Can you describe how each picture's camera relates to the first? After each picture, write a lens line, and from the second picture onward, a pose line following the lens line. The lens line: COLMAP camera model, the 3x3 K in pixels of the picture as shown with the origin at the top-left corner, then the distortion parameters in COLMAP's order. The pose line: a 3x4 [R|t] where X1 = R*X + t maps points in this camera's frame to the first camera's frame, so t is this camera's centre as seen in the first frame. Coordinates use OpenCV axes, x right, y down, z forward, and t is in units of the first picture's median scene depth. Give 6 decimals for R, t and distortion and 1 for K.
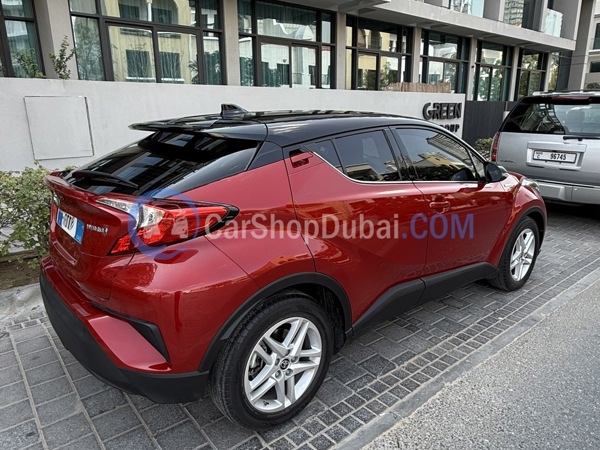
lens RADIAL K [[420.0, 0, 301.8], [0, 420.0, 196.5], [0, 0, 1]] dist [0.021210, -0.001823]
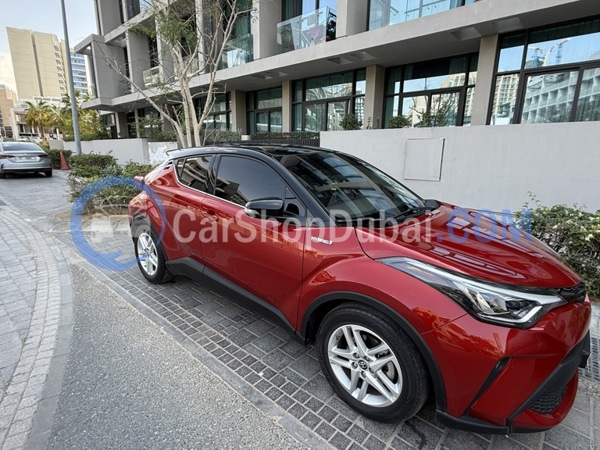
lens RADIAL K [[311.3, 0, 300.0], [0, 311.3, 225.0], [0, 0, 1]] dist [-0.000064, -0.000584]
pose [[0.168840, 0.234688, -0.957296, 0.888700], [-0.215060, 0.956610, 0.196589, -0.130694], [0.961895, 0.172684, 0.211986, 0.765918]]
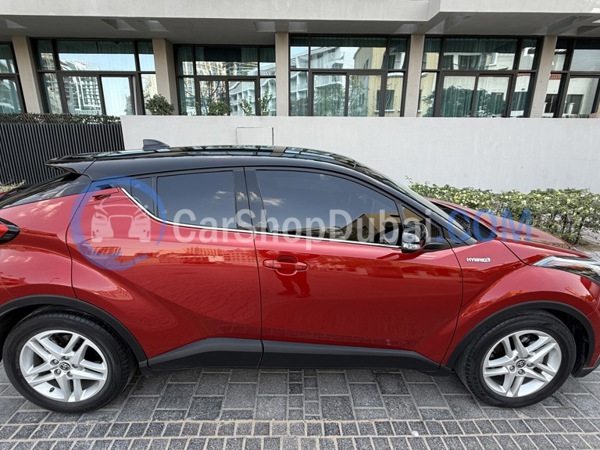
lens RADIAL K [[311.3, 0, 300.0], [0, 311.3, 225.0], [0, 0, 1]] dist [-0.000064, -0.000584]
pose [[0.790955, 0.177386, -0.585597, 0.486183], [-0.134787, 0.984058, 0.116032, -0.087436], [0.596844, -0.012845, 0.802255, 0.391825]]
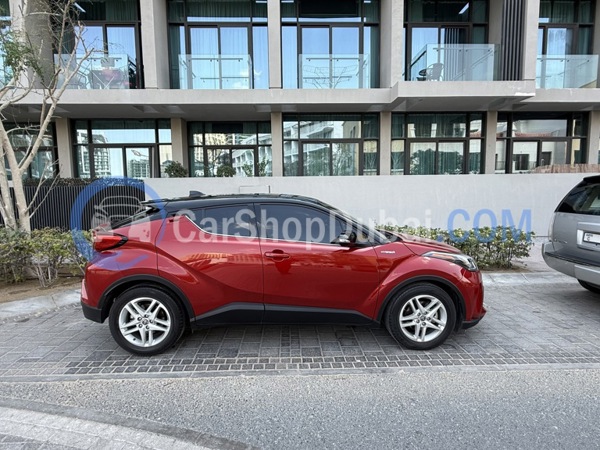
lens RADIAL K [[307.7, 0, 297.8], [0, 307.7, 225.8], [0, 0, 1]] dist [0.000365, -0.000060]
pose [[0.796537, 0.056492, -0.601944, 0.718444], [-0.115735, 0.991460, -0.060102, -0.013341], [0.593408, 0.117539, 0.796273, 0.143744]]
